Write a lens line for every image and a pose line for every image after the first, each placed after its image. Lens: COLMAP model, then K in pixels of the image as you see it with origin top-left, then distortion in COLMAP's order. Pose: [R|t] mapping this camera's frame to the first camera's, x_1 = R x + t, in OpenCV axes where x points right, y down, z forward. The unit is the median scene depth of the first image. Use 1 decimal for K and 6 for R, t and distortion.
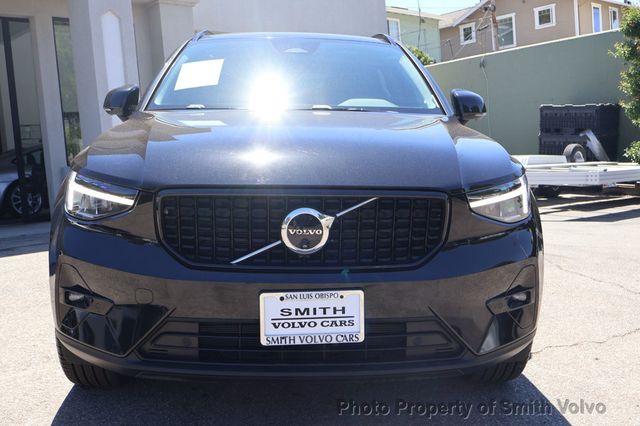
lens RADIAL K [[680.6, 0, 320.1], [0, 680.6, 211.8], [0, 0, 1]] dist [-0.006530, -0.011750]
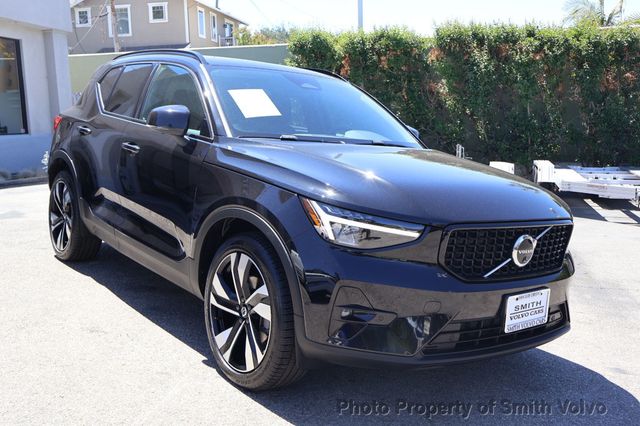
lens RADIAL K [[621.5, 0, 320.9], [0, 621.5, 210.5], [0, 0, 1]] dist [0.003763, 0.012743]
pose [[0.834594, -0.019698, 0.550513, -1.107700], [0.000345, 0.999379, 0.035236, -0.104826], [-0.550865, -0.029217, 0.834083, 0.133921]]
